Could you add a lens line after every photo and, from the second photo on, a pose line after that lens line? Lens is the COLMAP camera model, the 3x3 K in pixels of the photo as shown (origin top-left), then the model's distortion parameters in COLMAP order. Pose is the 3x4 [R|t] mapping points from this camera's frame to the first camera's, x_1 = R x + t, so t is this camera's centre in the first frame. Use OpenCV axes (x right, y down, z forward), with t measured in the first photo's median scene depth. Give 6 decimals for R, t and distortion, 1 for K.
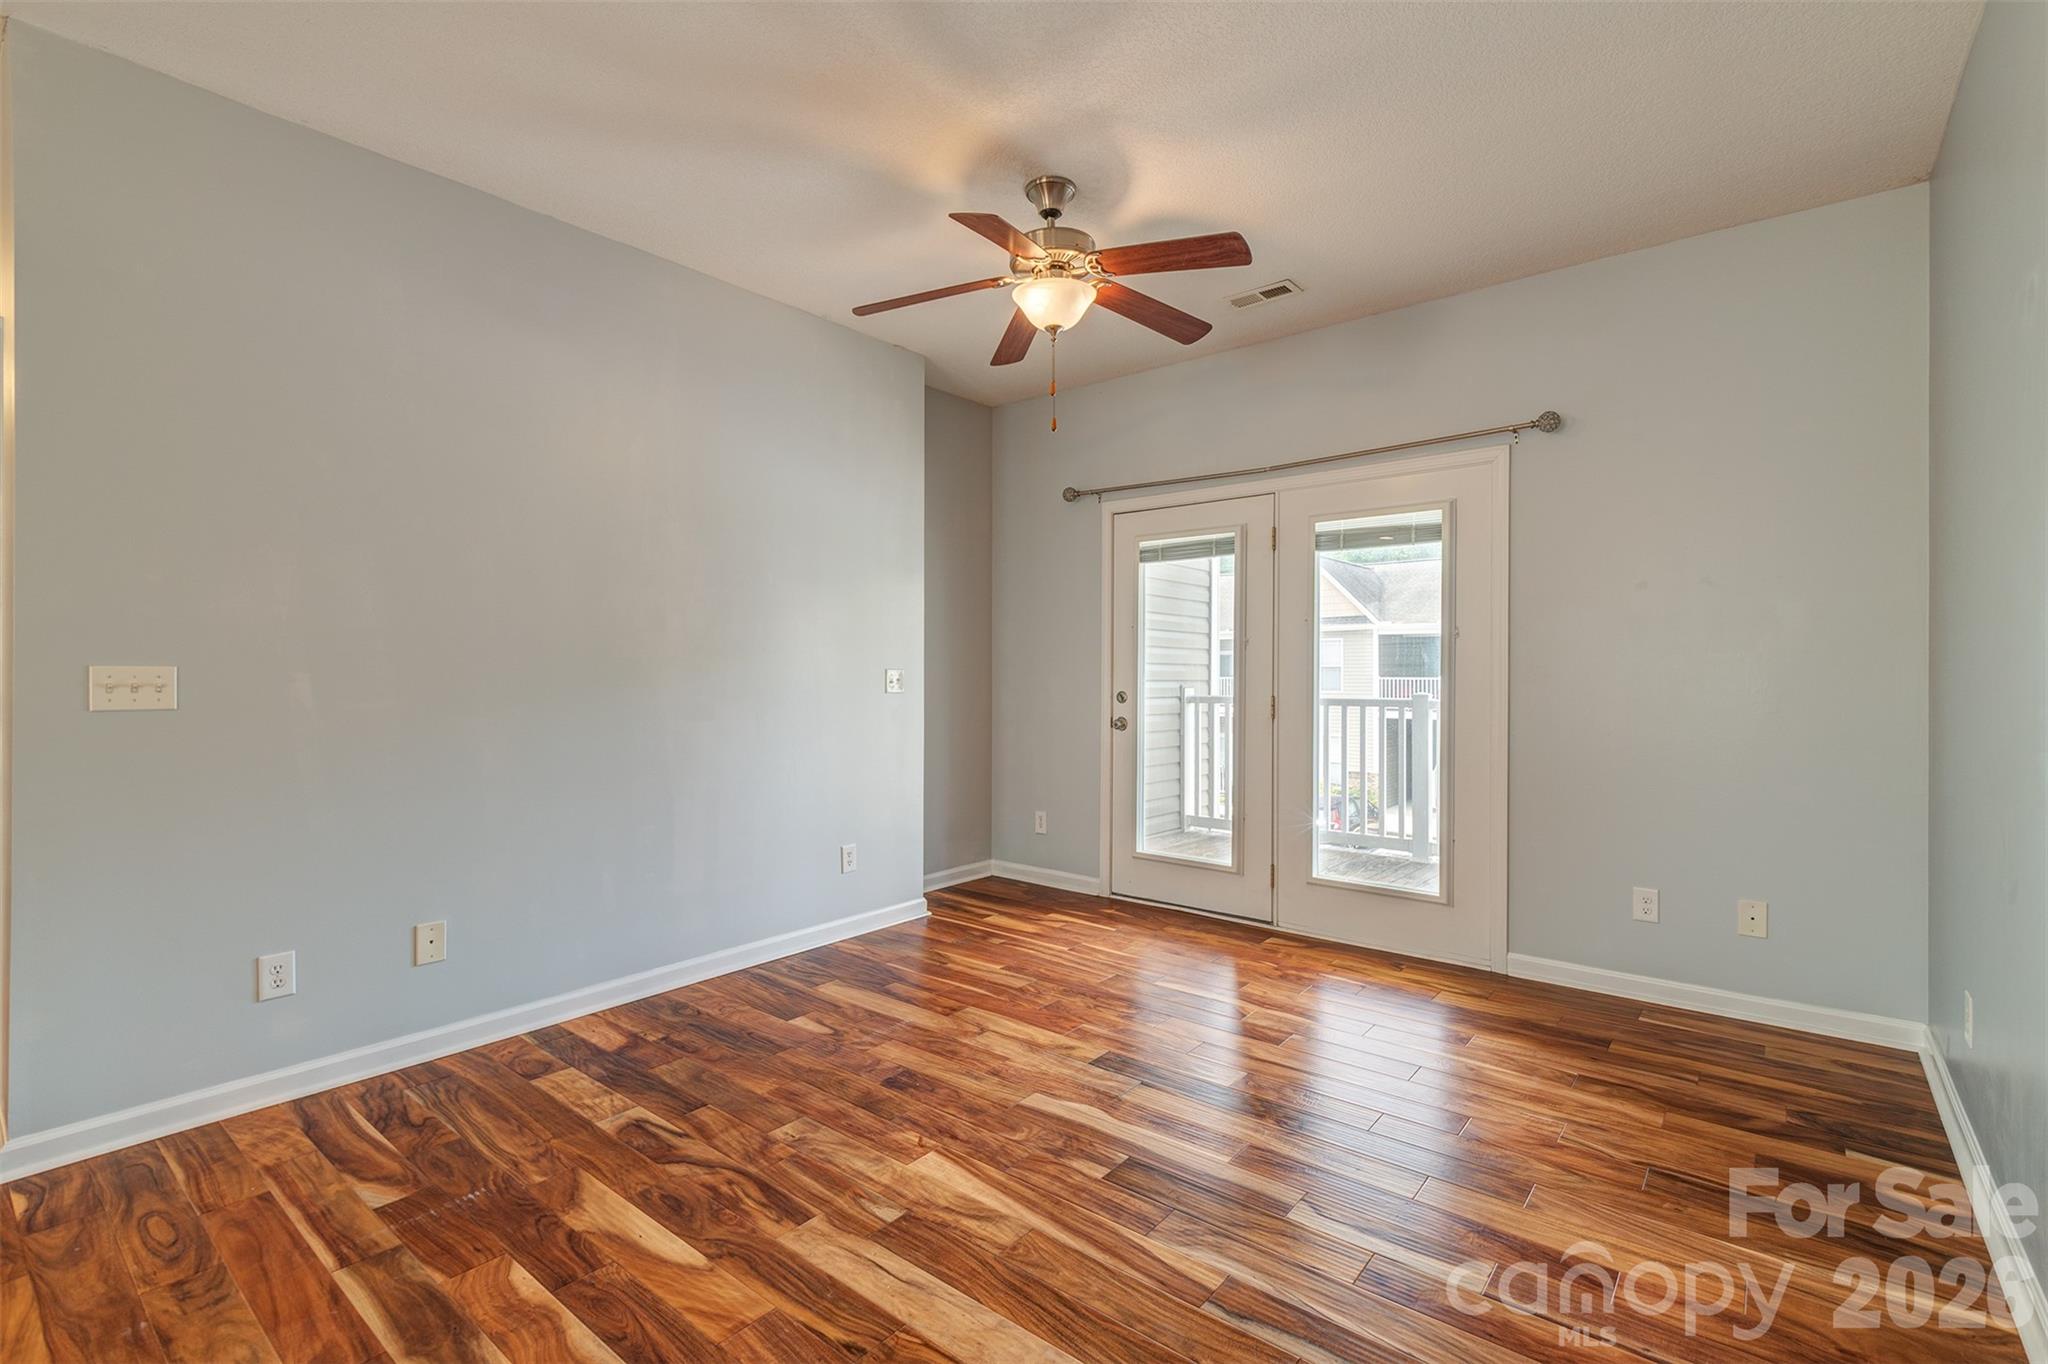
lens RADIAL K [[918.9, 0, 1024.0], [0, 918.9, 682.0], [0, 0, 1]] dist [0.013804, -0.000011]
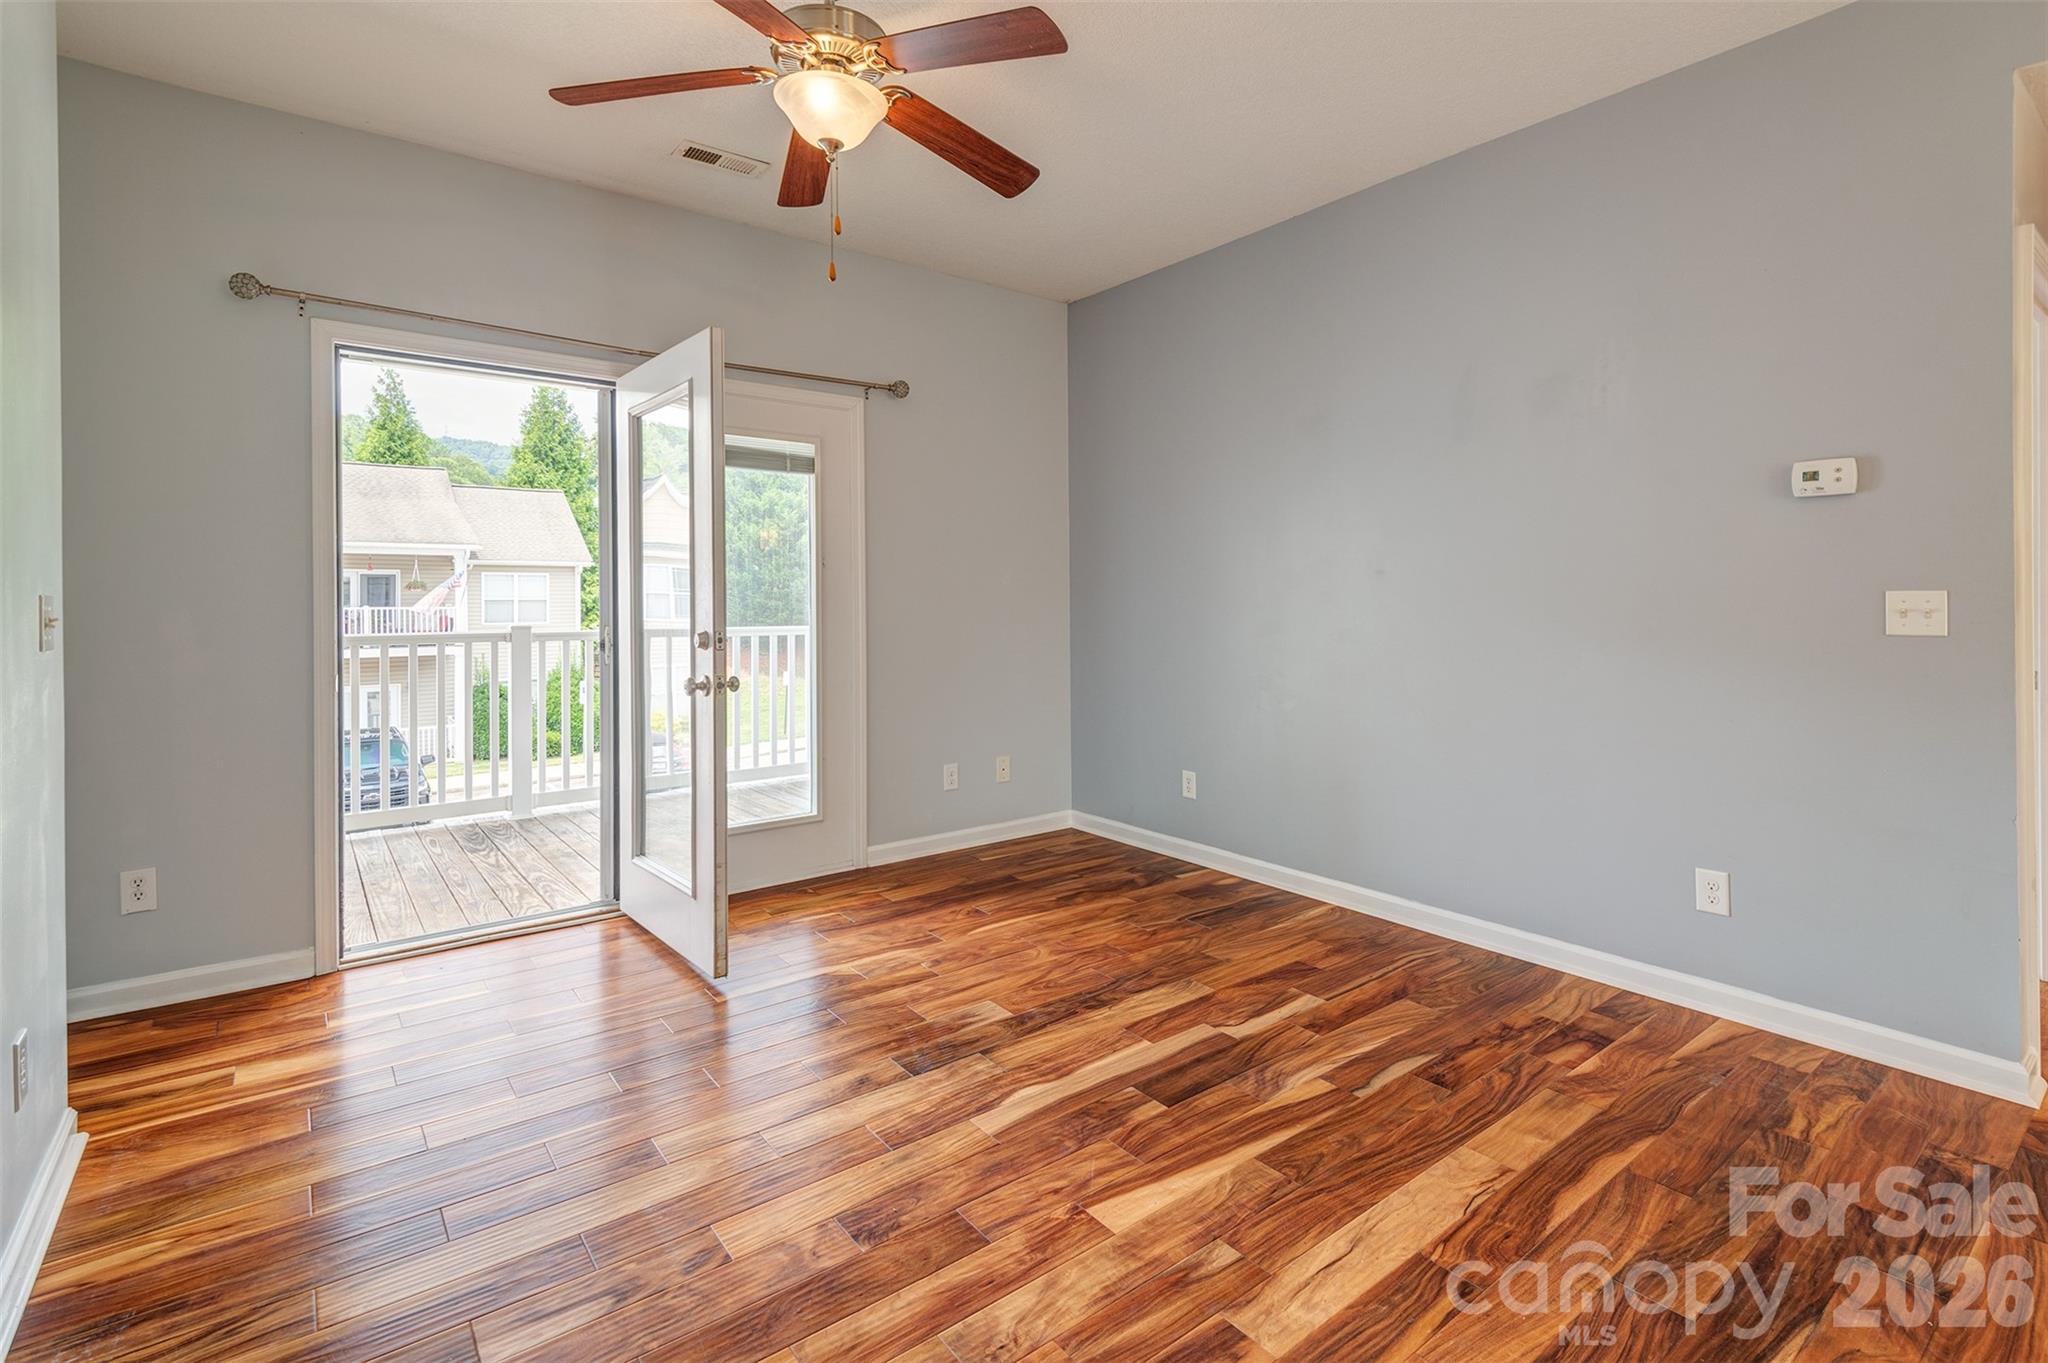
lens RADIAL K [[957.2, 0, 1025.6], [0, 957.2, 606.0], [0, 0, 1]] dist [0.023038, 0.000073]
pose [[0.225515, -0.006782, 0.974216, -0.584808], [0.011437, 0.999925, 0.004313, -0.005360], [-0.974173, 0.010169, 0.225575, 0.554506]]
